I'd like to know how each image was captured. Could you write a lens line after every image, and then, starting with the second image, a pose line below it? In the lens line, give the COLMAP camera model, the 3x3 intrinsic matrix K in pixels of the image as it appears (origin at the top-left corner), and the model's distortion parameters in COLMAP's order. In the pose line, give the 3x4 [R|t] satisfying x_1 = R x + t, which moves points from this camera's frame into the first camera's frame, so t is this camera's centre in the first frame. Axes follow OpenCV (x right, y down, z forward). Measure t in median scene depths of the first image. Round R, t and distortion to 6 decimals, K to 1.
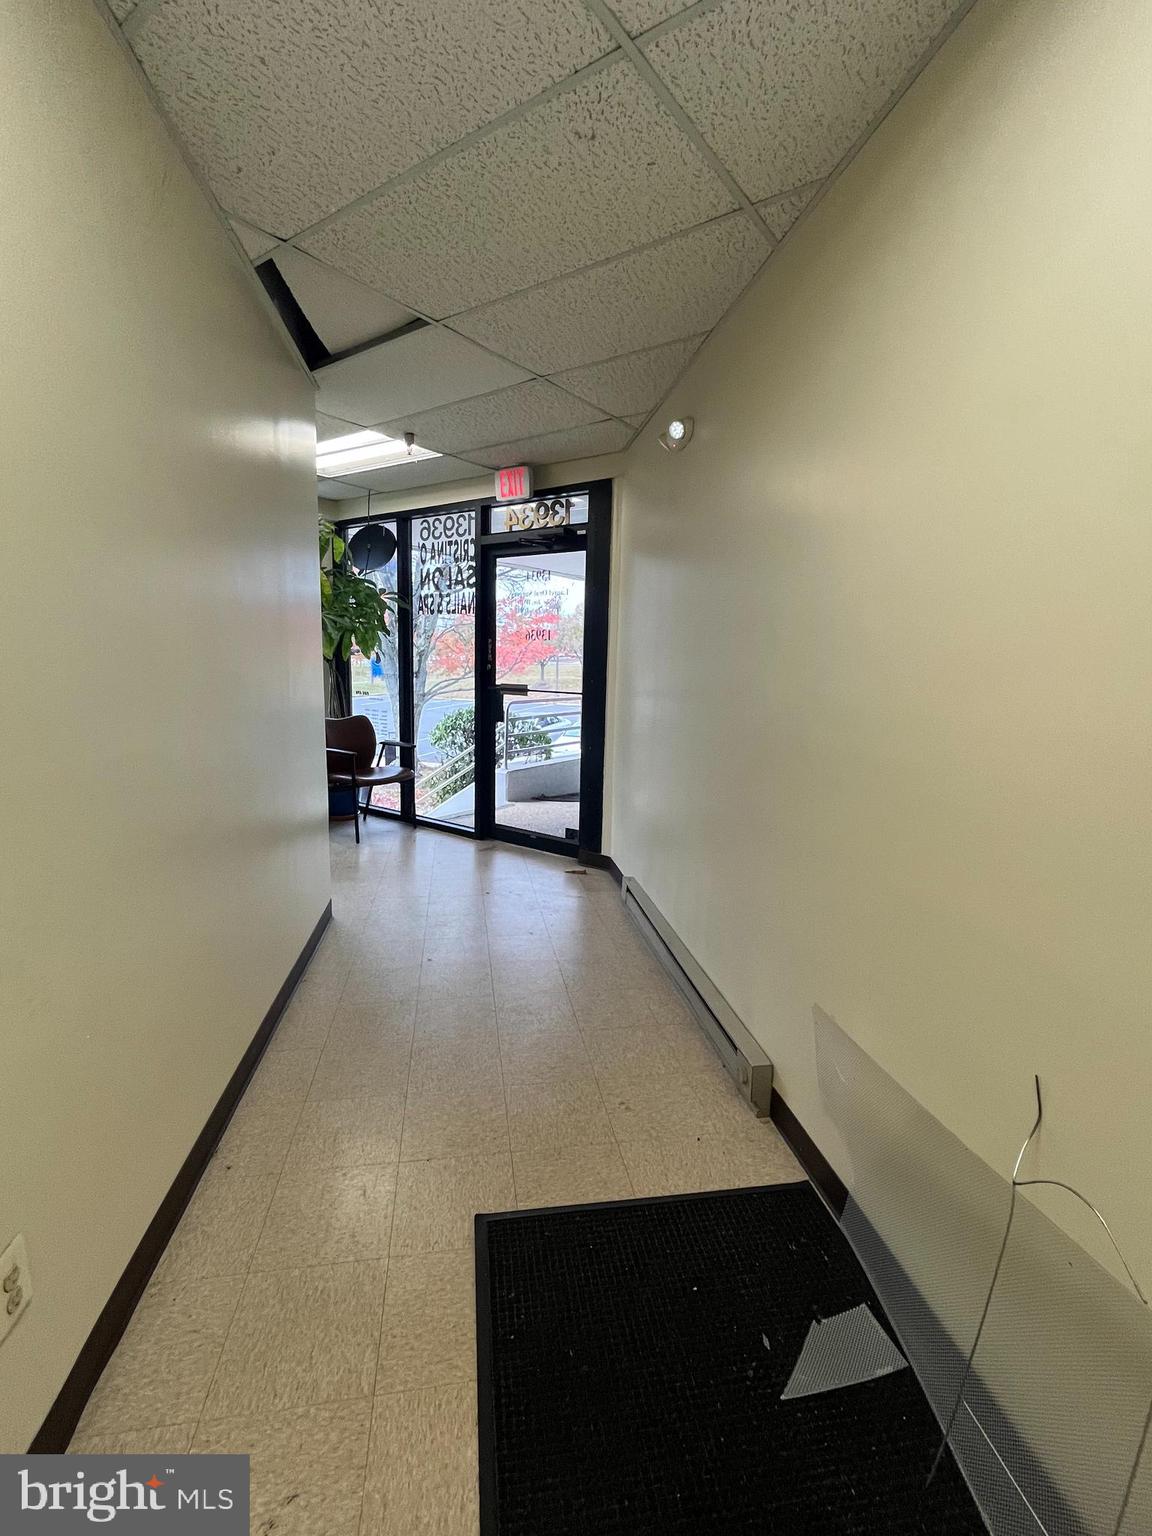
lens RADIAL K [[671.0, 0, 572.2], [0, 671.0, 772.4], [0, 0, 1]] dist [-0.000029, -0.000039]
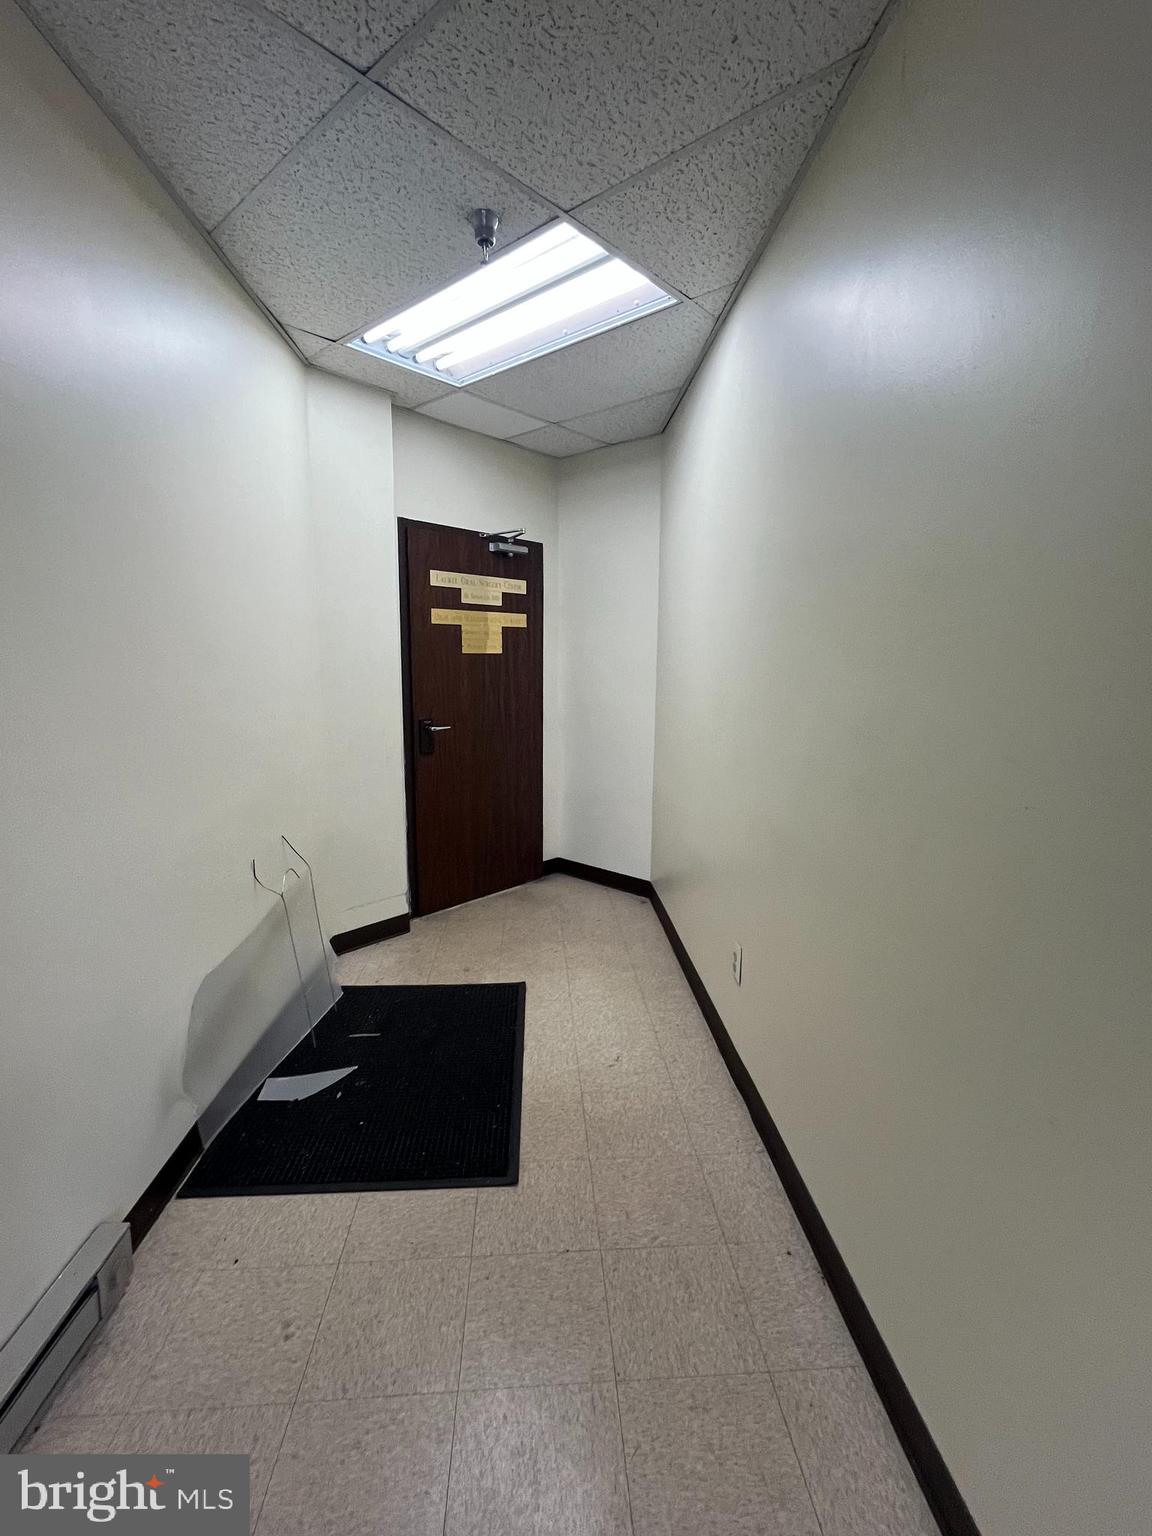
lens RADIAL K [[671.0, 0, 577.9], [0, 671.0, 764.6], [0, 0, 1]] dist [-0.000029, -0.000039]
pose [[-0.994474, -0.049798, 0.092418, -0.338633], [-0.017773, 0.947489, 0.319294, -0.357249], [-0.103465, 0.315887, -0.943139, 1.978620]]
